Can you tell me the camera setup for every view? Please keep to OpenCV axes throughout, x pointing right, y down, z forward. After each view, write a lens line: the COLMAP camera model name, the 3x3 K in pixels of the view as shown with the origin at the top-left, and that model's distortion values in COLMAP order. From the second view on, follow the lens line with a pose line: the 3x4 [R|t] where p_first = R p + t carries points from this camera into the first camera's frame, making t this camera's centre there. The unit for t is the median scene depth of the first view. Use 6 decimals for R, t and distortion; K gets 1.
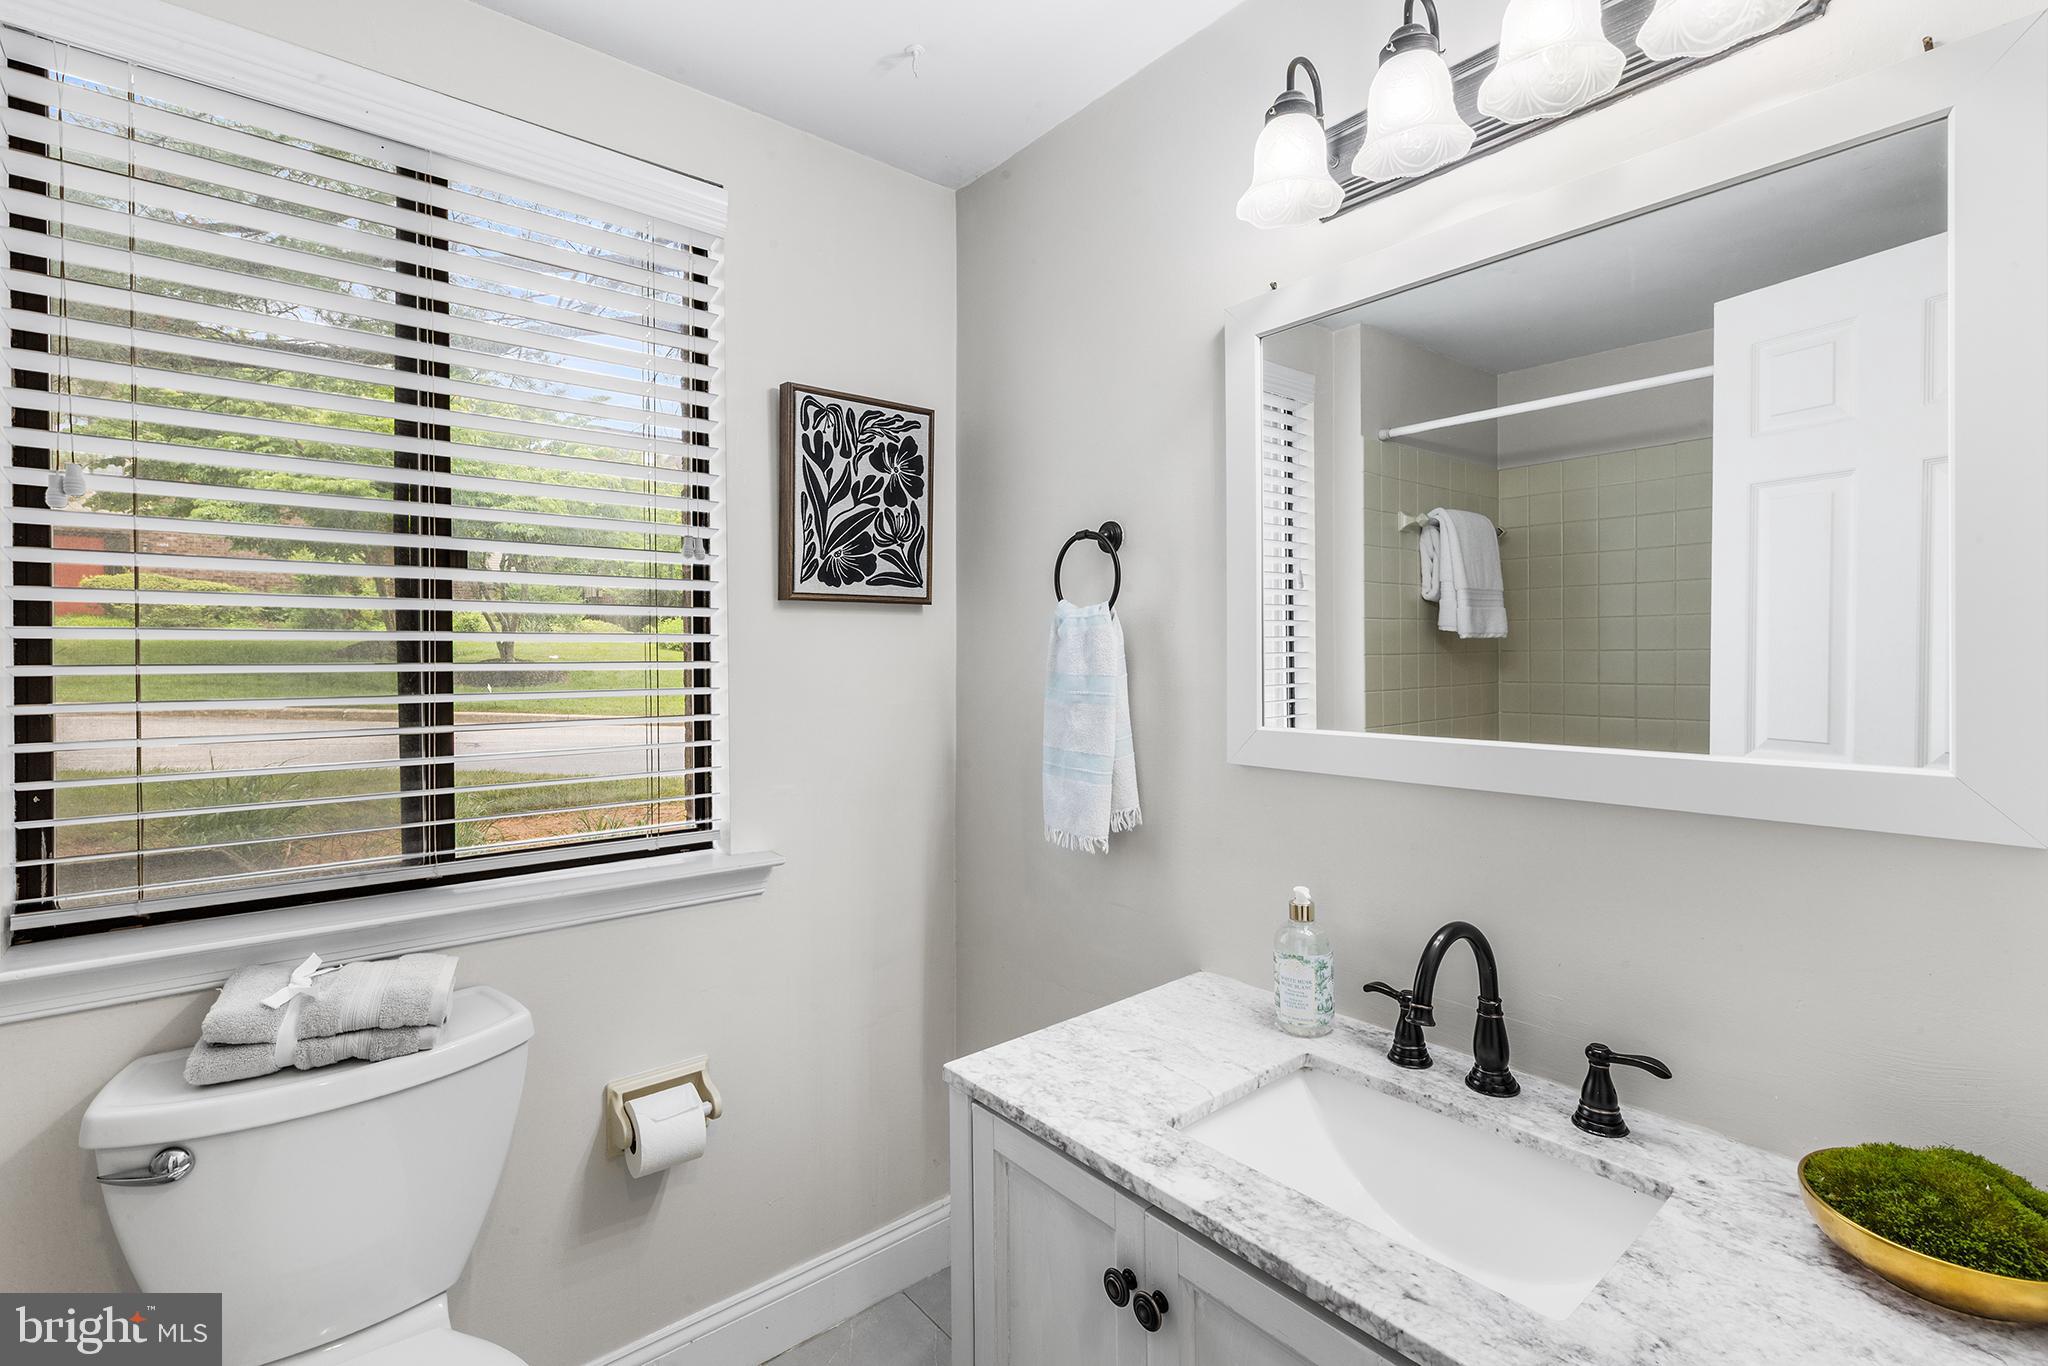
lens RADIAL K [[929.9, 0, 1024.4], [0, 929.9, 673.1], [0, 0, 1]] dist [0.004394, -0.000491]
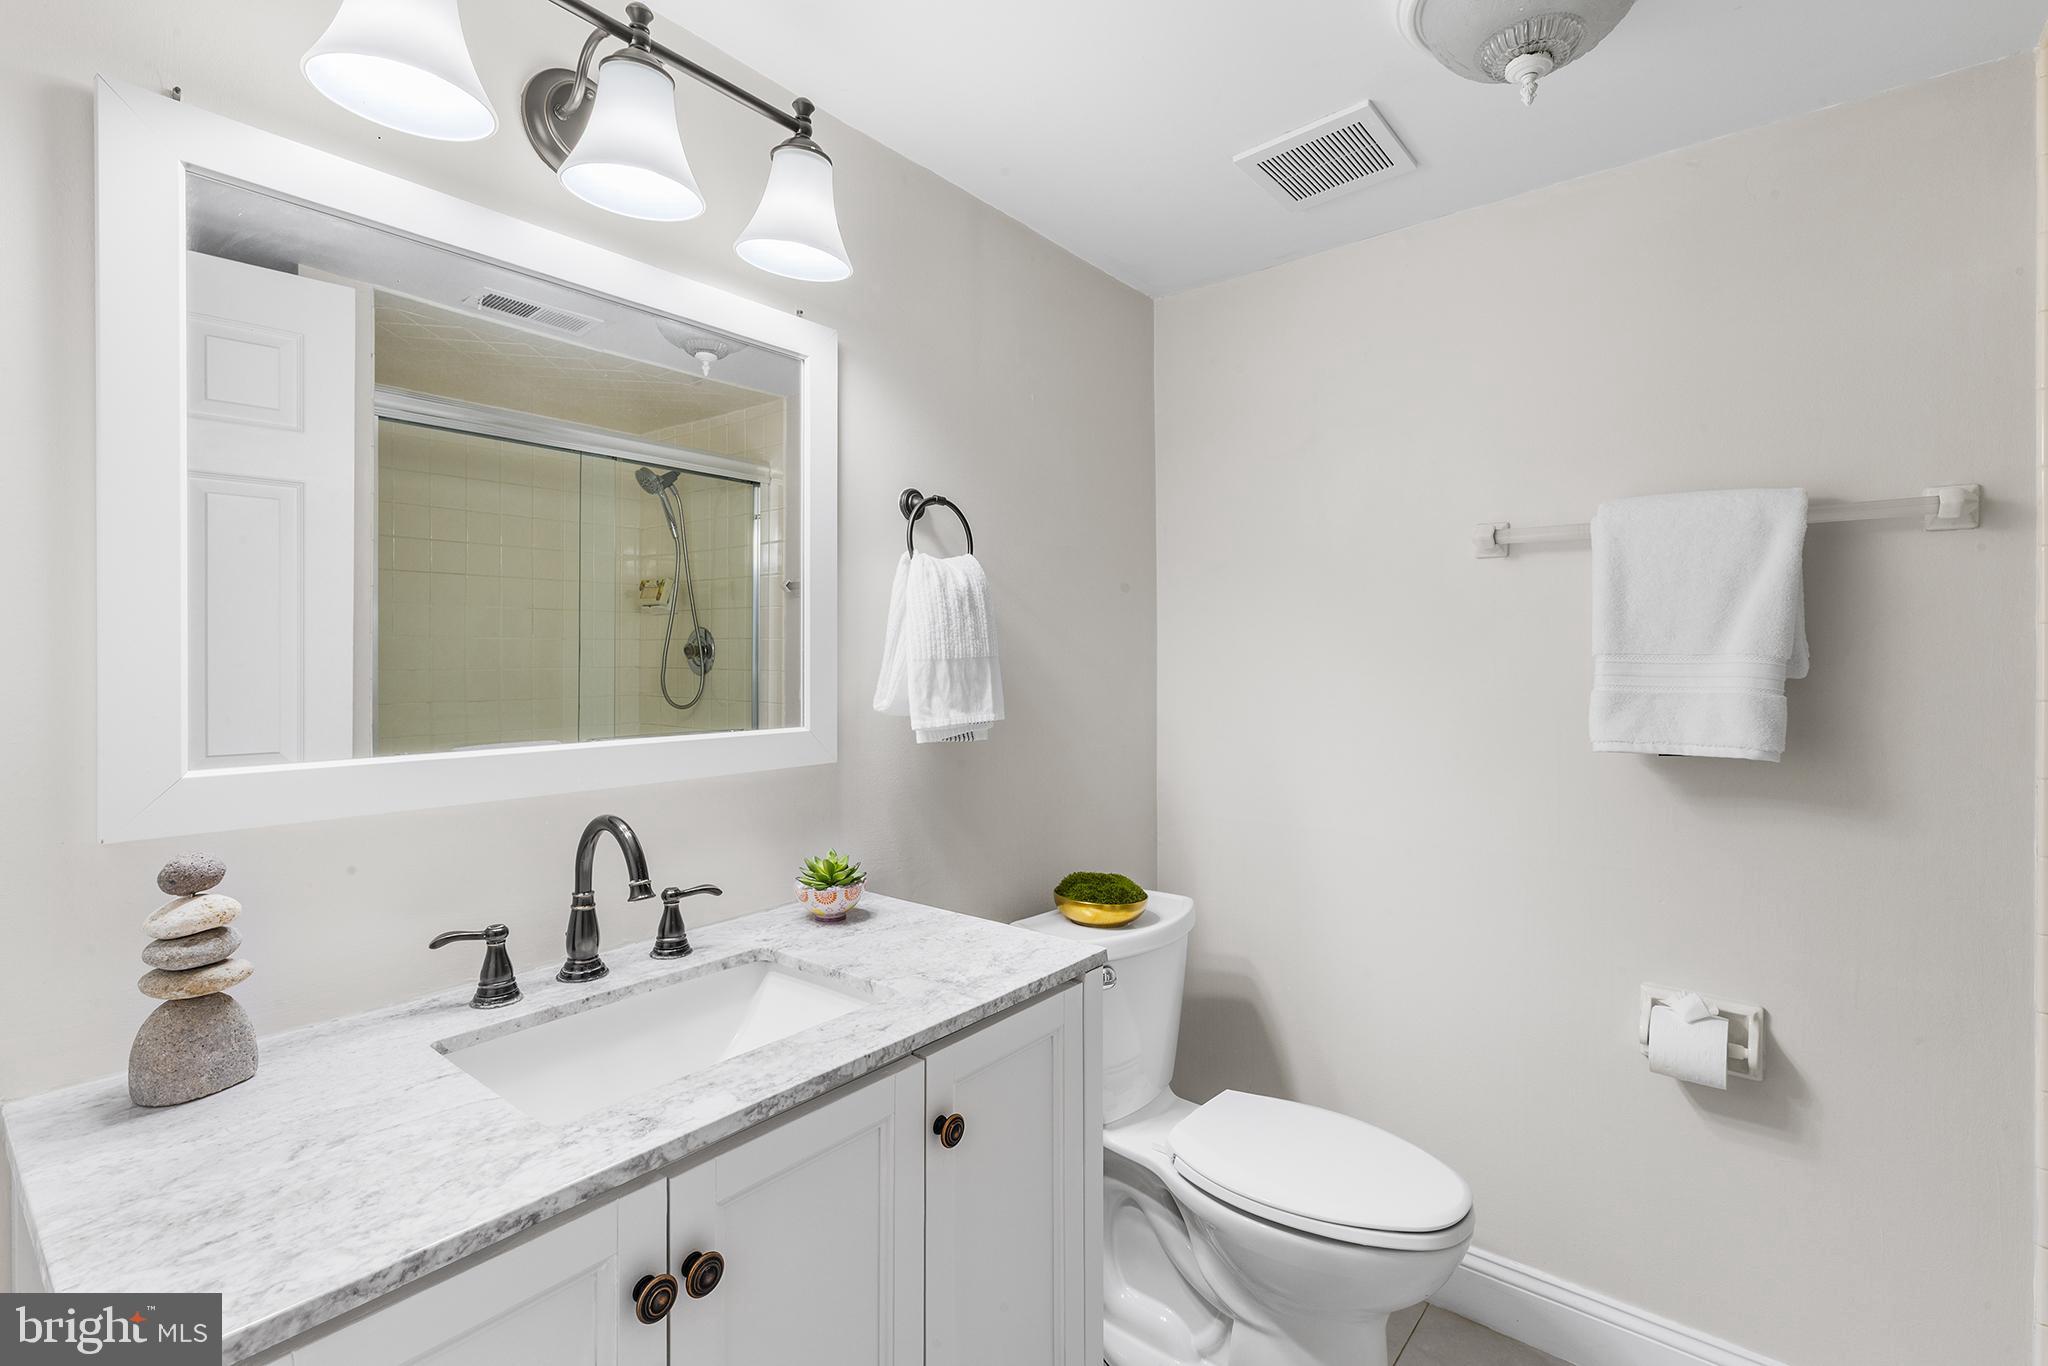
lens RADIAL K [[929.9, 0, 1023.5], [0, 929.9, 672.5], [0, 0, 1]] dist [0.004394, -0.000491]
pose [[-0.185228, -0.003291, 0.982690, -0.700941], [0.019944, 0.999776, 0.007107, 0.113593], [-0.982493, 0.020915, -0.185121, 0.777223]]
